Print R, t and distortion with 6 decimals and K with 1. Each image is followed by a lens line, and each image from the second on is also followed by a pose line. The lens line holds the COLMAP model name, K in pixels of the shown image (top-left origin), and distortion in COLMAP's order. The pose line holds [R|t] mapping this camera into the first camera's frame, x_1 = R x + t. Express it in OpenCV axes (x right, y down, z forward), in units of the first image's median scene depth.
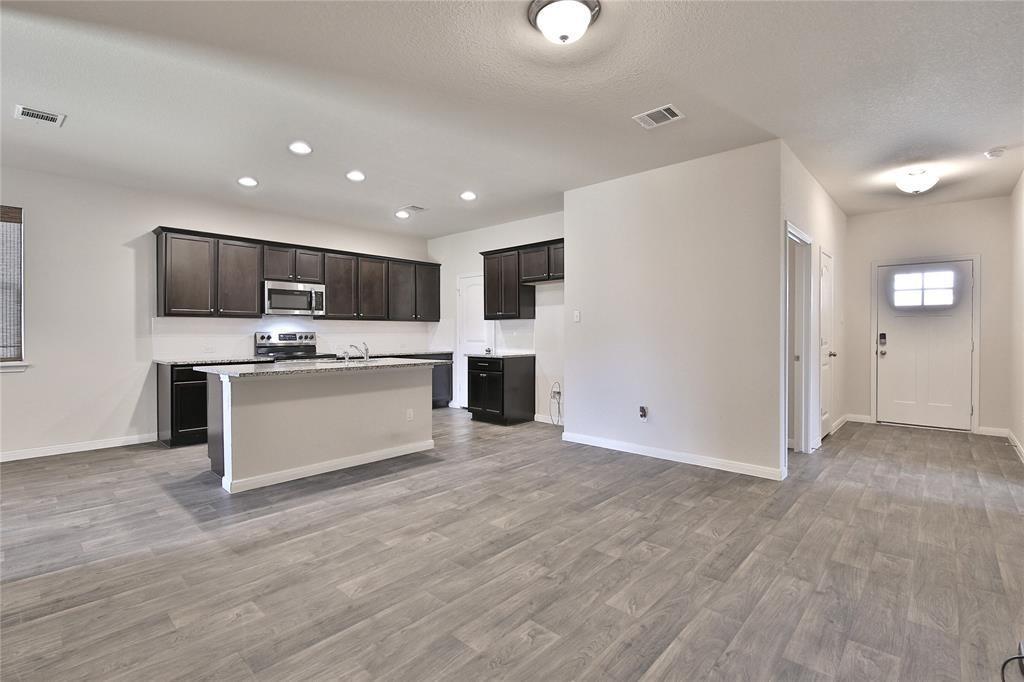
lens RADIAL K [[468.2, 0, 514.0], [0, 468.2, 335.8], [0, 0, 1]] dist [-0.002395, -0.009616]
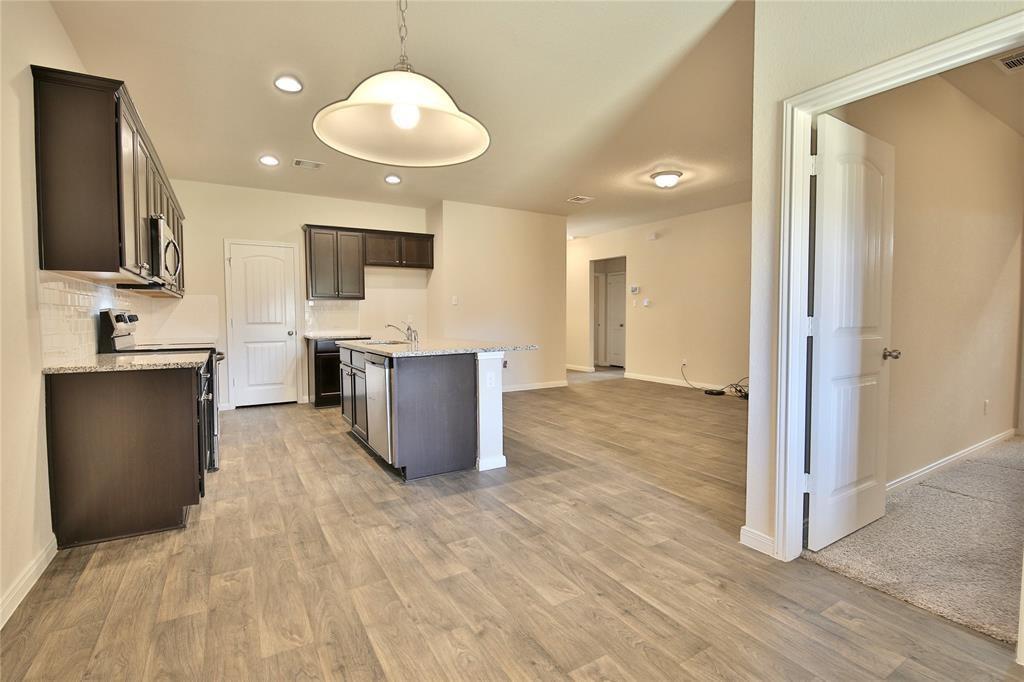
lens RADIAL K [[472.8, 0, 517.3], [0, 472.8, 327.9], [0, 0, 1]] dist [0.000041, -0.000565]
pose [[0.282852, -0.023832, 0.958868, -1.536274], [0.007872, 0.999715, 0.022525, 0.008854], [-0.959131, 0.001176, 0.282959, 0.655926]]
